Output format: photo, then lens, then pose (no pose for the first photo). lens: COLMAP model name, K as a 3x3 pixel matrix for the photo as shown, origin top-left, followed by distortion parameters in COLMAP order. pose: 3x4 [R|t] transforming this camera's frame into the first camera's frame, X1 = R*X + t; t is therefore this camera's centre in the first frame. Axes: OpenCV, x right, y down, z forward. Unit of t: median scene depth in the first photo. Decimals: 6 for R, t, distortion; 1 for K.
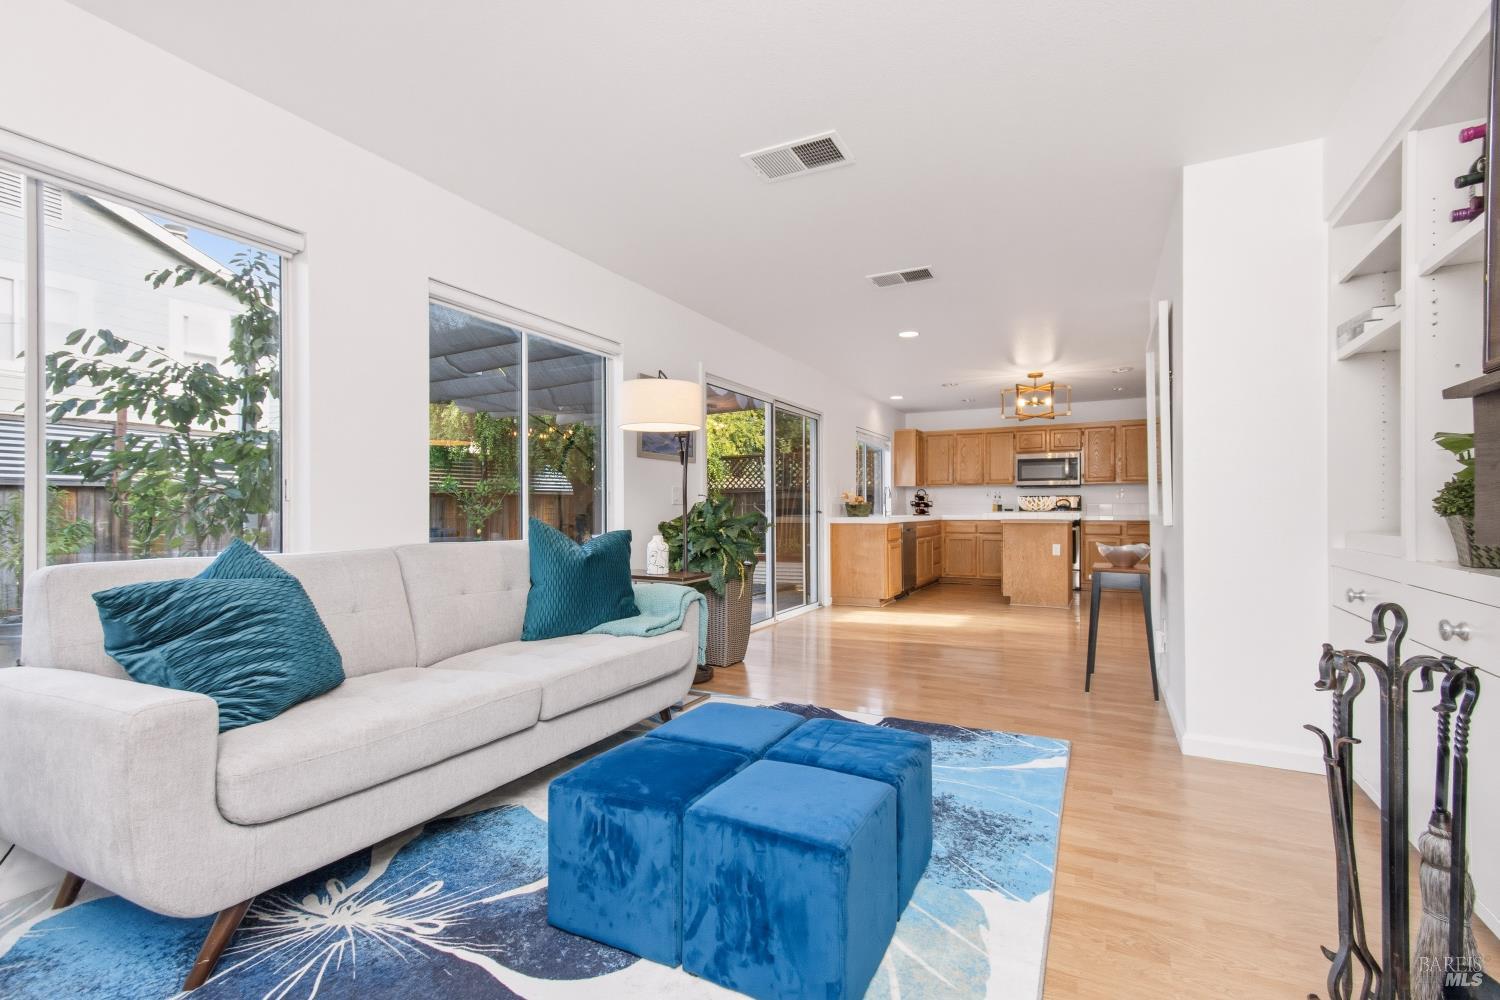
lens RADIAL K [[667.7, 0, 750.0], [0, 667.7, 500.0], [0, 0, 1]] dist [0.004867, 0.000013]
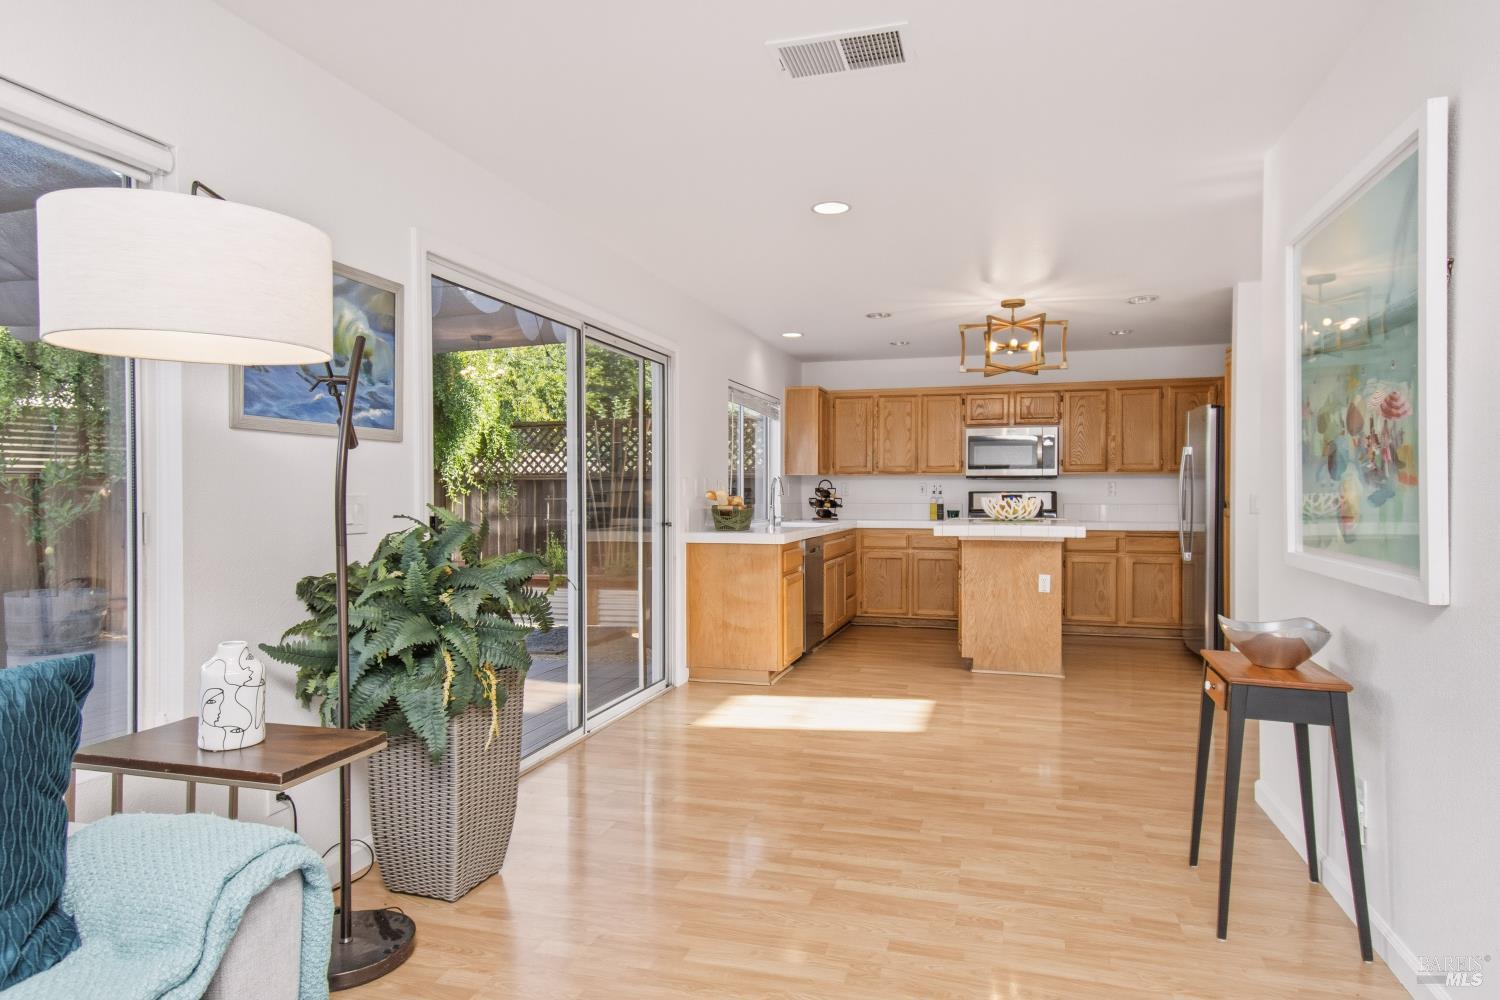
lens RADIAL K [[888.4, 0, 750.0], [0, 888.4, 500.0], [0, 0, 1]] dist [0.029374, 0.000670]
pose [[0.981199, 0.000836, 0.192995, 0.024492], [-0.004968, 0.999769, 0.020926, -0.018947], [-0.192933, -0.021492, 0.980977, 0.223318]]
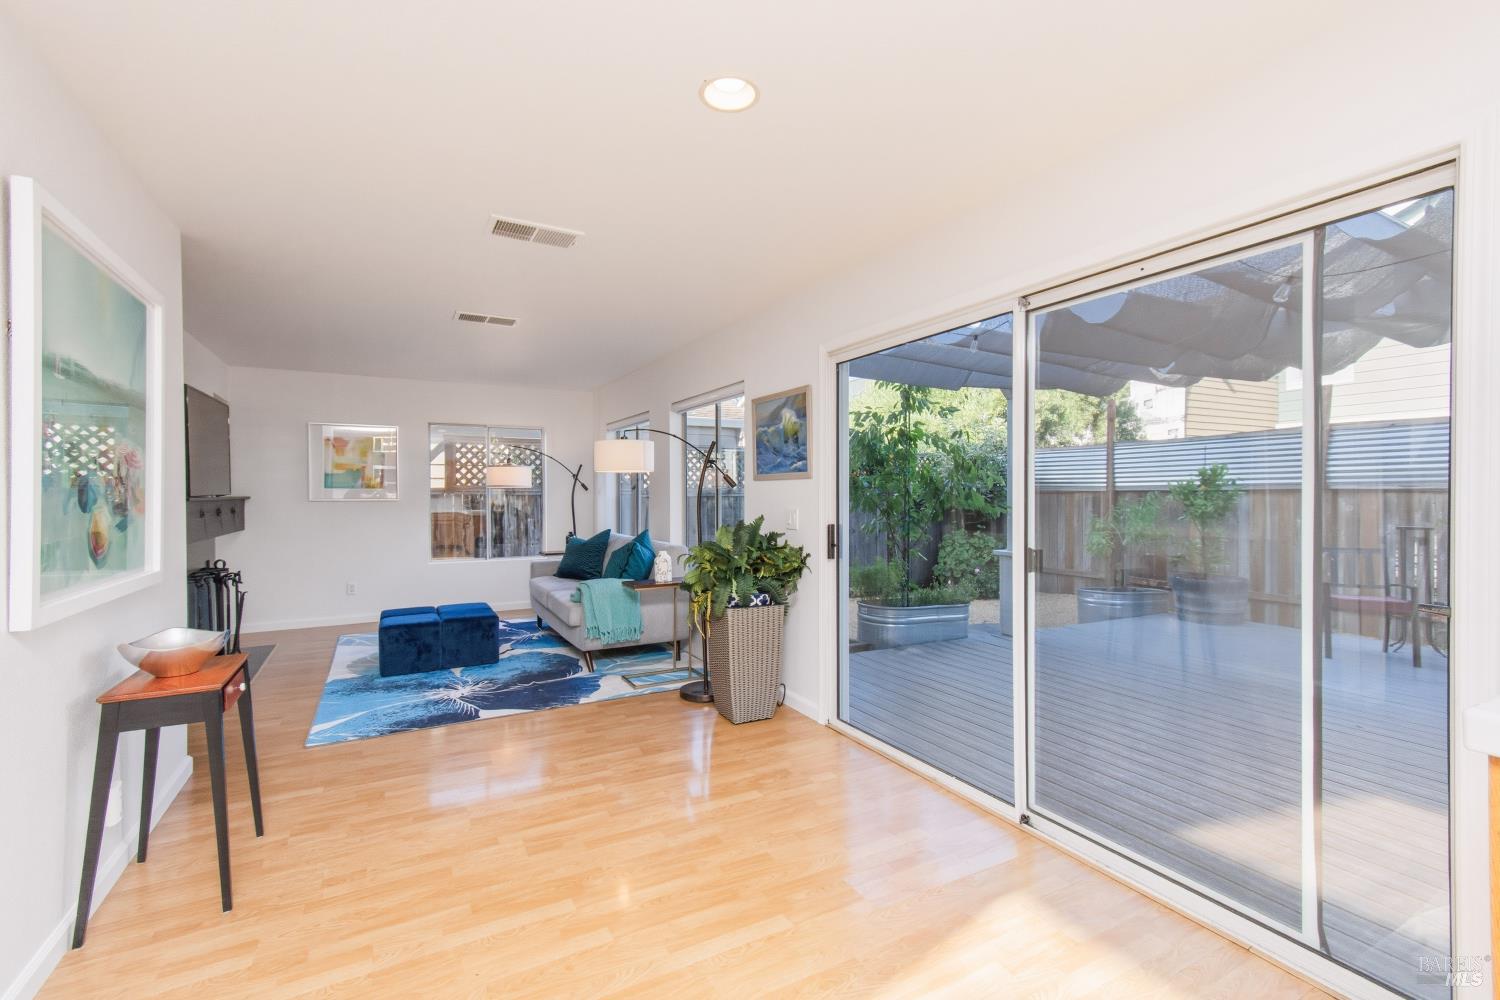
lens RADIAL K [[658.9, 0, 752.1], [0, 658.9, 495.7], [0, 0, 1]] dist [0.016124, -0.000345]
pose [[-0.551002, 0.008107, -0.834465, 0.401452], [0.016503, 0.999863, -0.001184, -0.022774], [0.834341, -0.014423, -0.551060, 0.909097]]
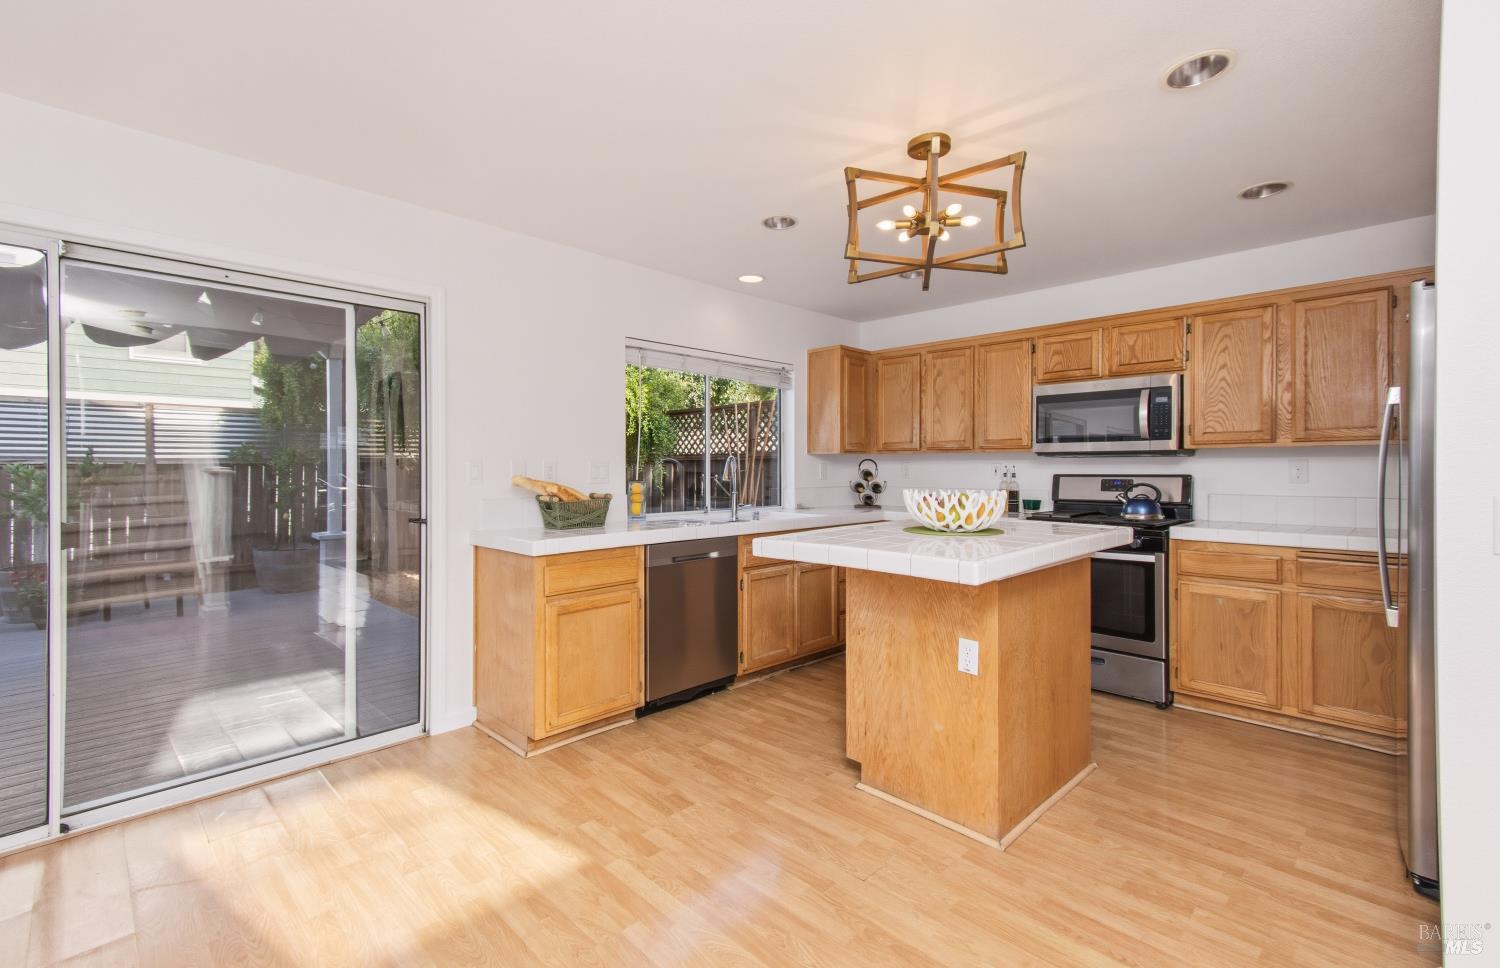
lens RADIAL K [[656.6, 0, 750.6], [0, 656.6, 468.2], [0, 0, 1]] dist [0.019995, -0.000097]
pose [[0.956711, 0.001995, -0.291031, 0.430283], [0.002134, 0.999902, 0.013870, -0.022022], [0.291030, -0.013891, 0.956613, 0.628524]]
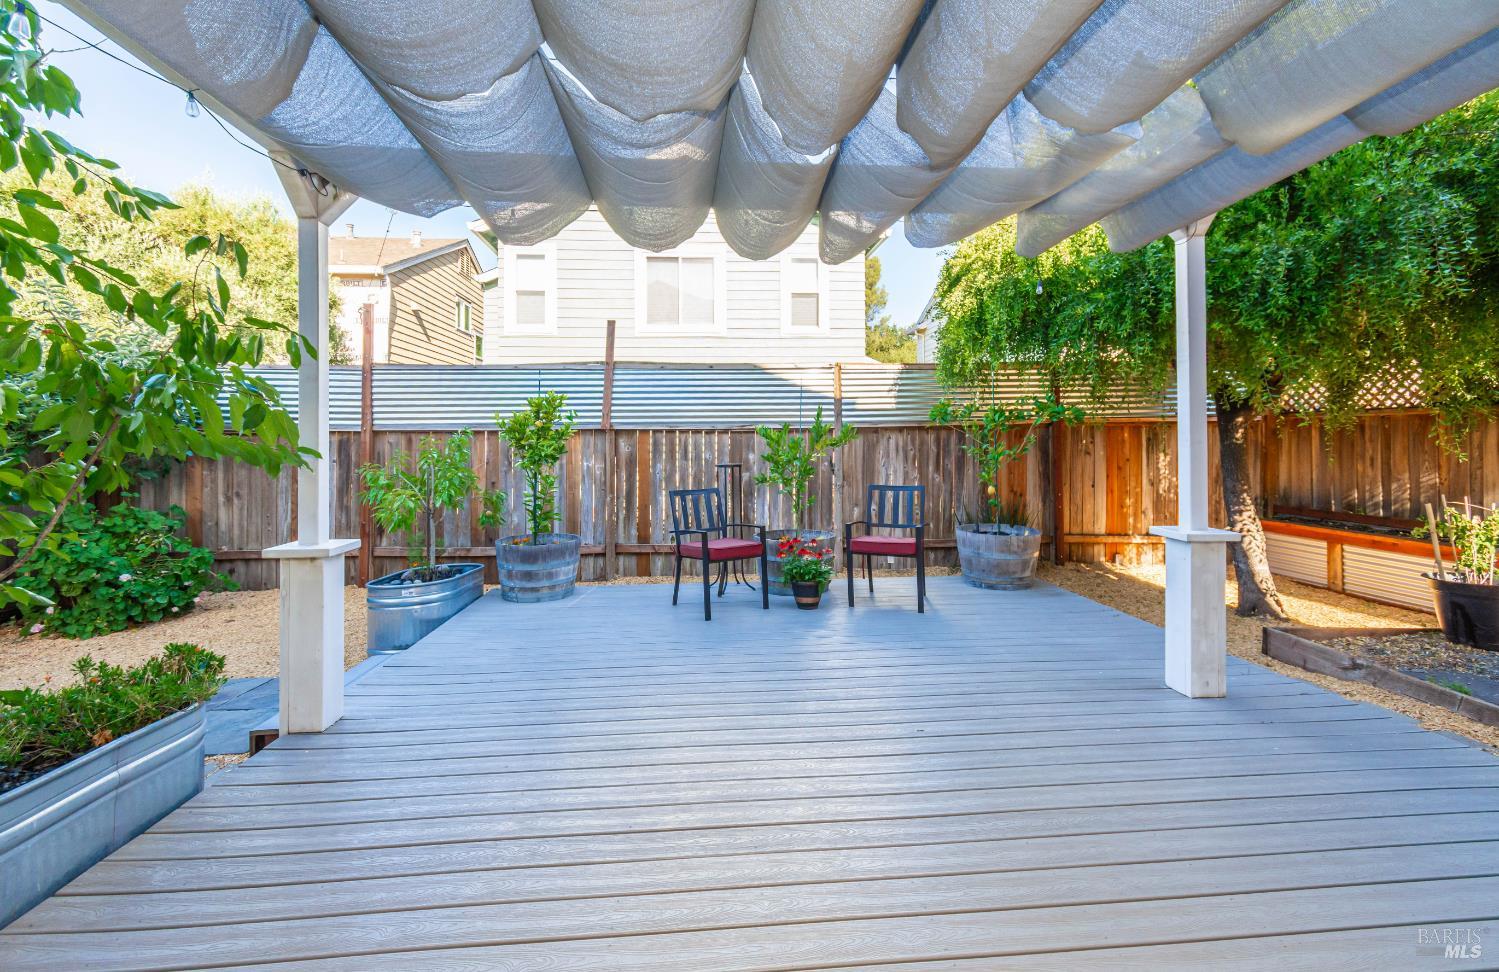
lens RADIAL K [[655.5, 0, 737.9], [0, 655.5, 432.0], [0, 0, 1]] dist [0.000964, 0.000084]
pose [[0.533816, -0.011762, -0.845519, -0.051451], [0.015851, 0.999867, -0.003902, -0.007874], [0.845452, -0.011319, 0.533931, 0.715055]]
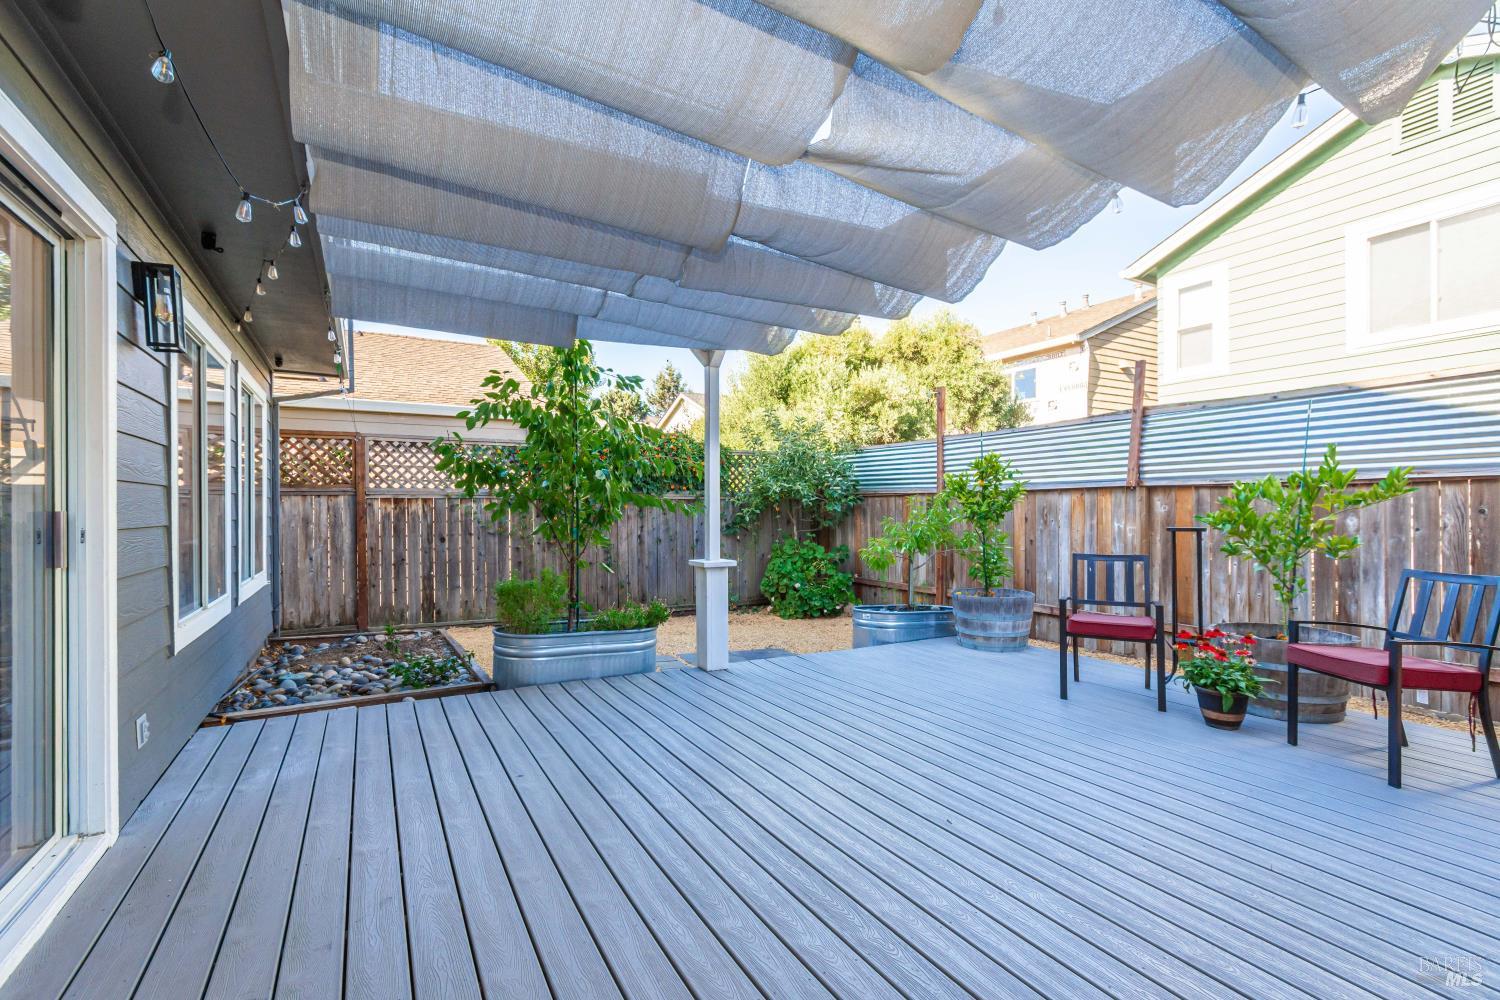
lens RADIAL K [[667.7, 0, 750.0], [0, 667.7, 500.0], [0, 0, 1]] dist [0.004867, 0.000013]
pose [[-0.535511, -0.003314, -0.844522, 0.032679], [0.017605, 0.999731, -0.015087, 0.004060], [0.844345, -0.022947, -0.535309, 1.129668]]
